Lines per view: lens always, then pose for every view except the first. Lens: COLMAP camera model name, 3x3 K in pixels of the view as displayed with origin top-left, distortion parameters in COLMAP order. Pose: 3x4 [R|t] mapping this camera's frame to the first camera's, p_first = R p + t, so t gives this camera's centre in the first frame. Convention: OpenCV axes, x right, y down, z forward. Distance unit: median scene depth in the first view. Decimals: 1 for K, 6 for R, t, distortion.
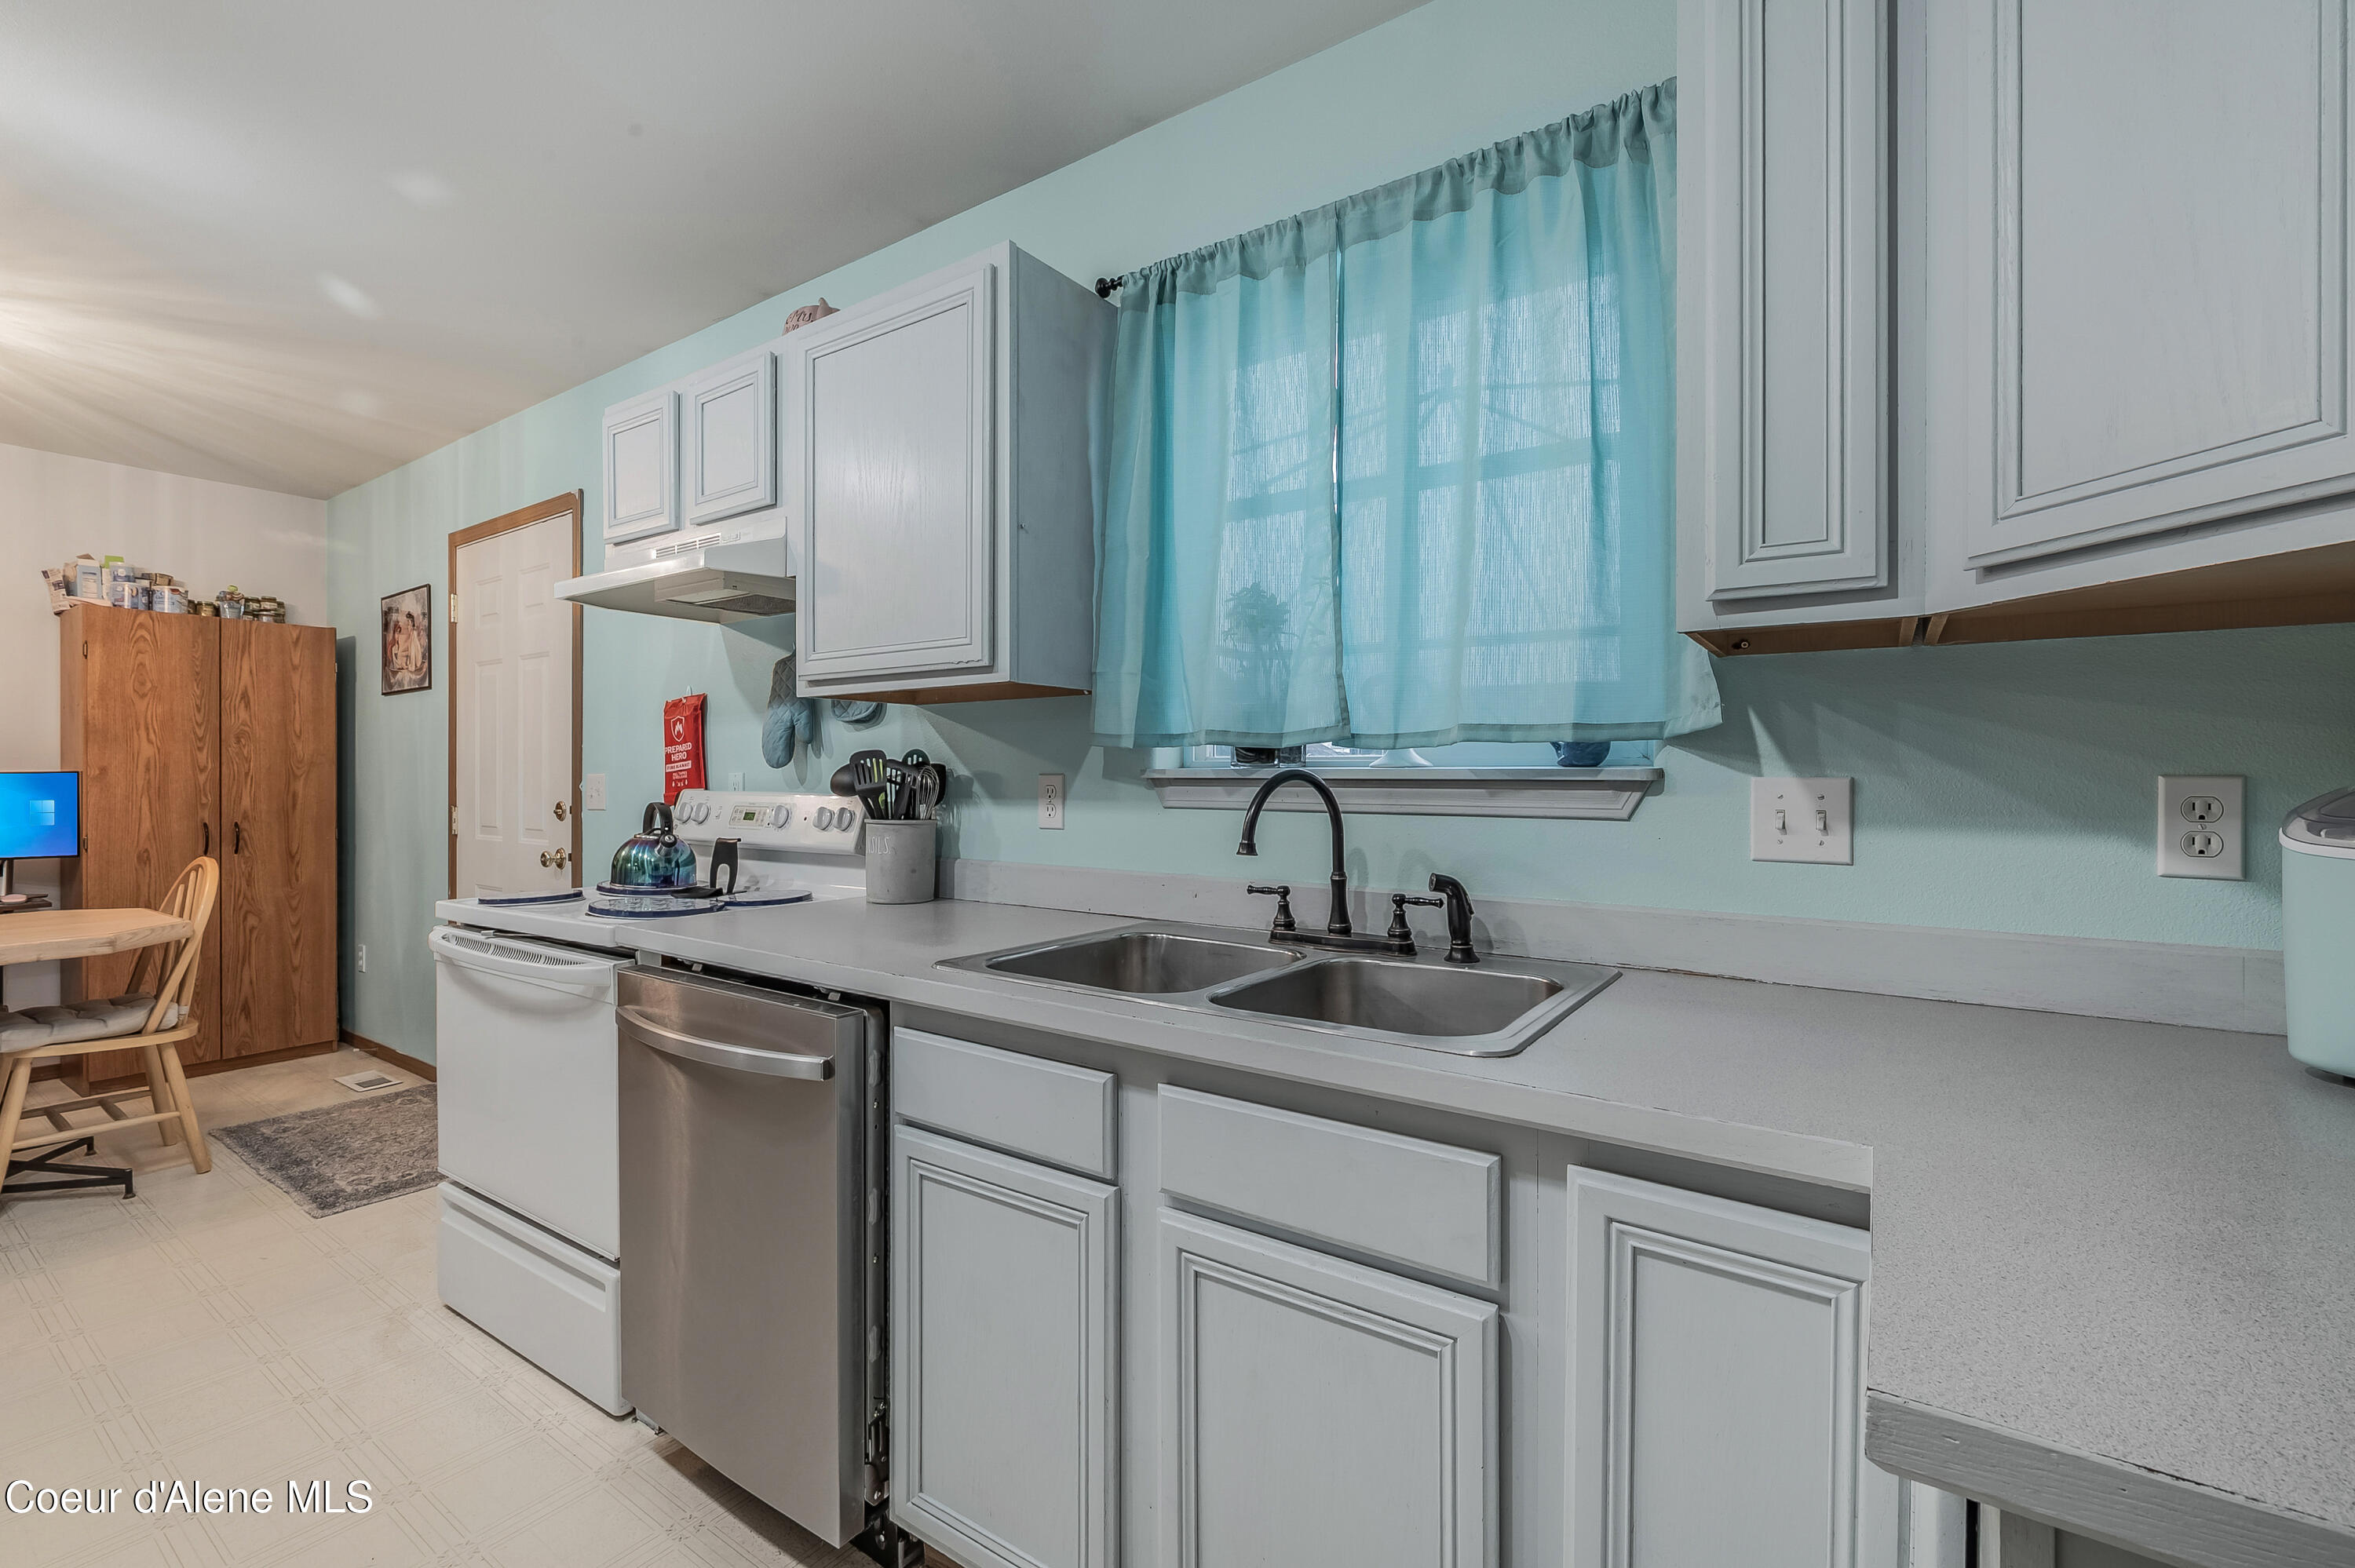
lens RADIAL K [[1016.8, 0, 1187.7], [0, 1016.8, 767.5], [0, 0, 1]] dist [-0.004512, 0.000524]
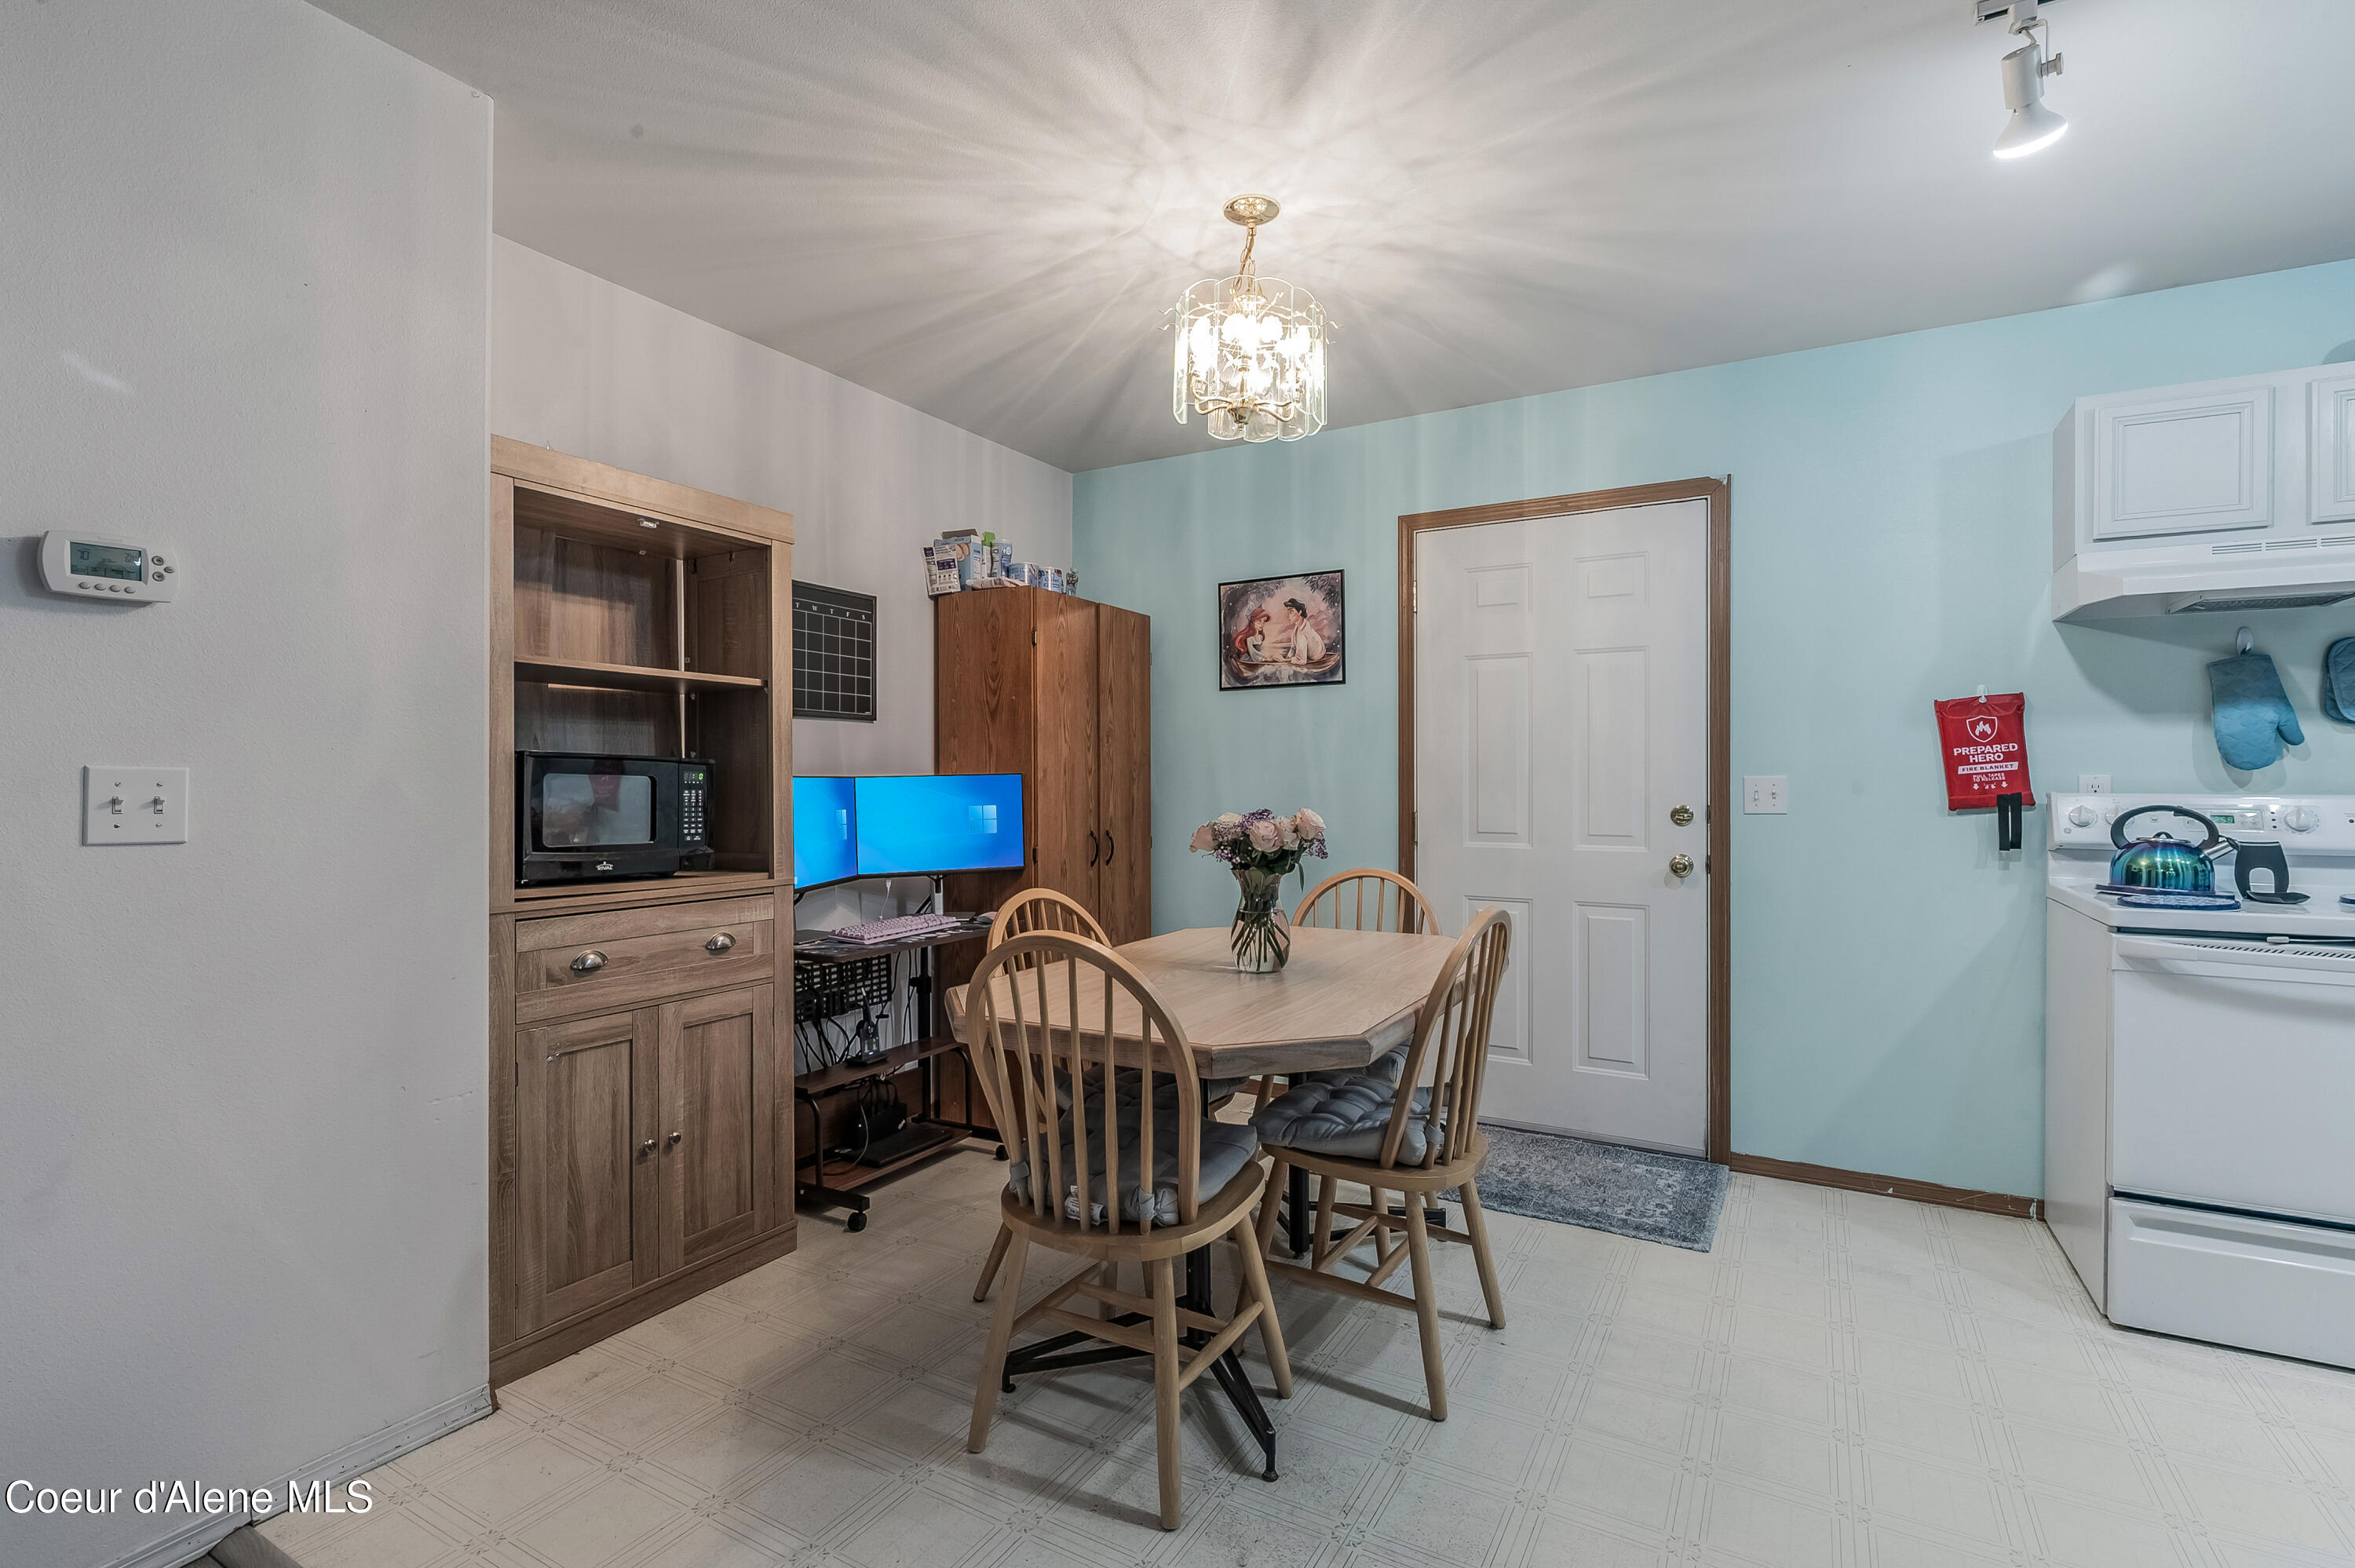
lens RADIAL K [[1108.0, 0, 1168.8], [0, 1108.0, 773.5], [0, 0, 1]] dist [-0.000076, -0.000408]
pose [[0.996704, 0.001719, 0.081110, -1.051095], [-0.001618, 0.999998, -0.001306, 0.005205], [-0.081112, 0.001171, 0.996704, 0.016676]]
